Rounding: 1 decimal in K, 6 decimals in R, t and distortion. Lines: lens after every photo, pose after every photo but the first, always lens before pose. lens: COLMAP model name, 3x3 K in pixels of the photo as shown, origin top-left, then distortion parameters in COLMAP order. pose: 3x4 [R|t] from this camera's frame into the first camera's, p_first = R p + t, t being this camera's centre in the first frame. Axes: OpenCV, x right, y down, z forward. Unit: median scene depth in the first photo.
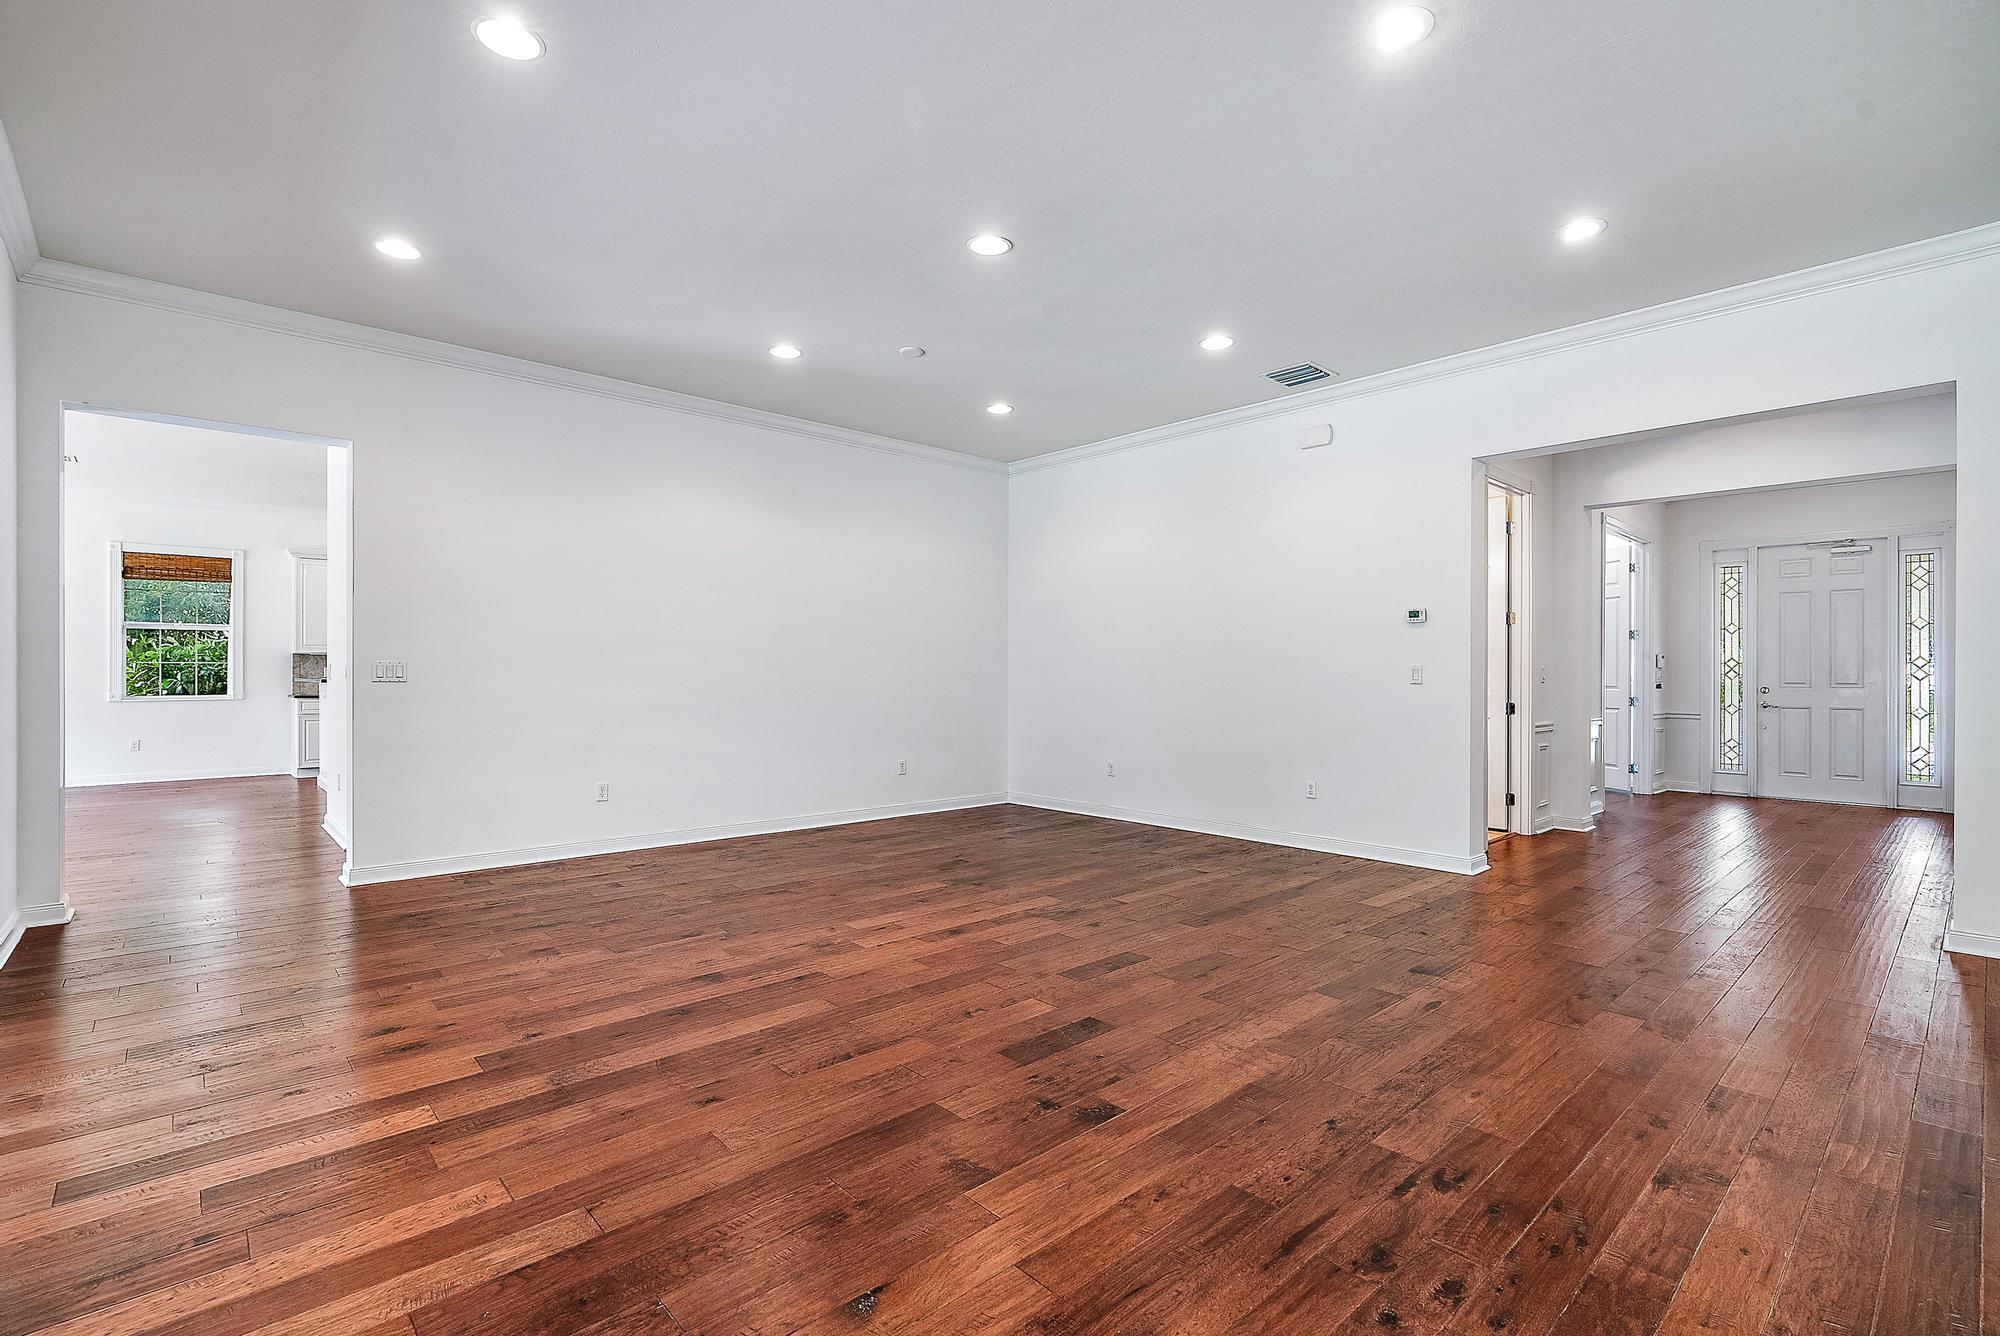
lens RADIAL K [[902.2, 0, 984.1], [0, 902.2, 675.2], [0, 0, 1]] dist [-0.002437, -0.000496]
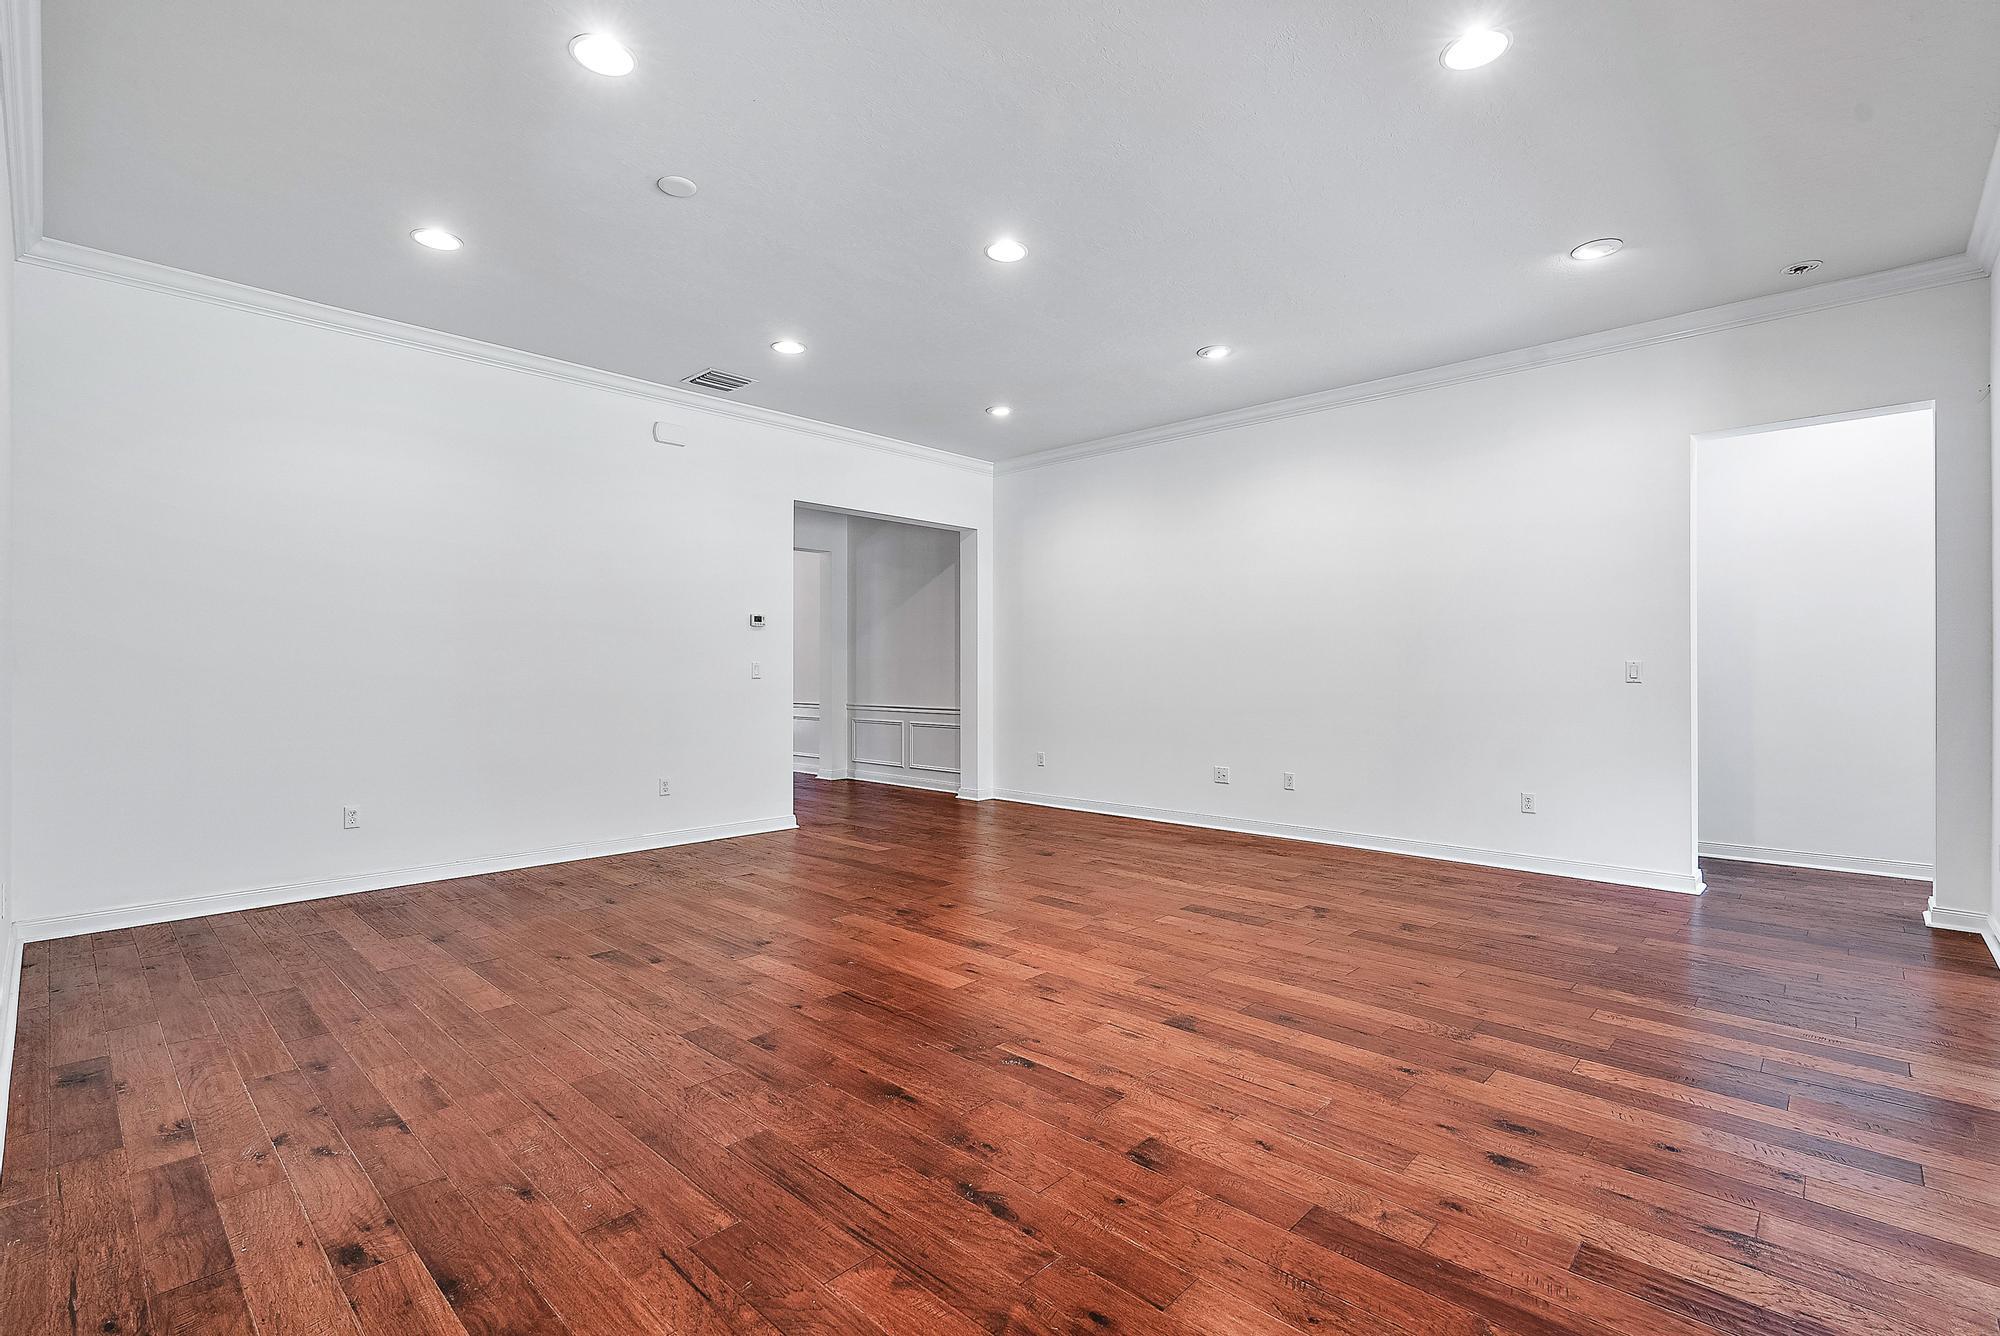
lens RADIAL K [[906.0, 0, 994.4], [0, 906.0, 670.5], [0, 0, 1]] dist [-0.003519, 0.000653]
pose [[-0.080811, -0.000843, 0.996729, -0.821898], [-0.000187, 1.000000, 0.000830, -0.002638], [-0.996729, -0.000119, -0.080812, 0.890347]]
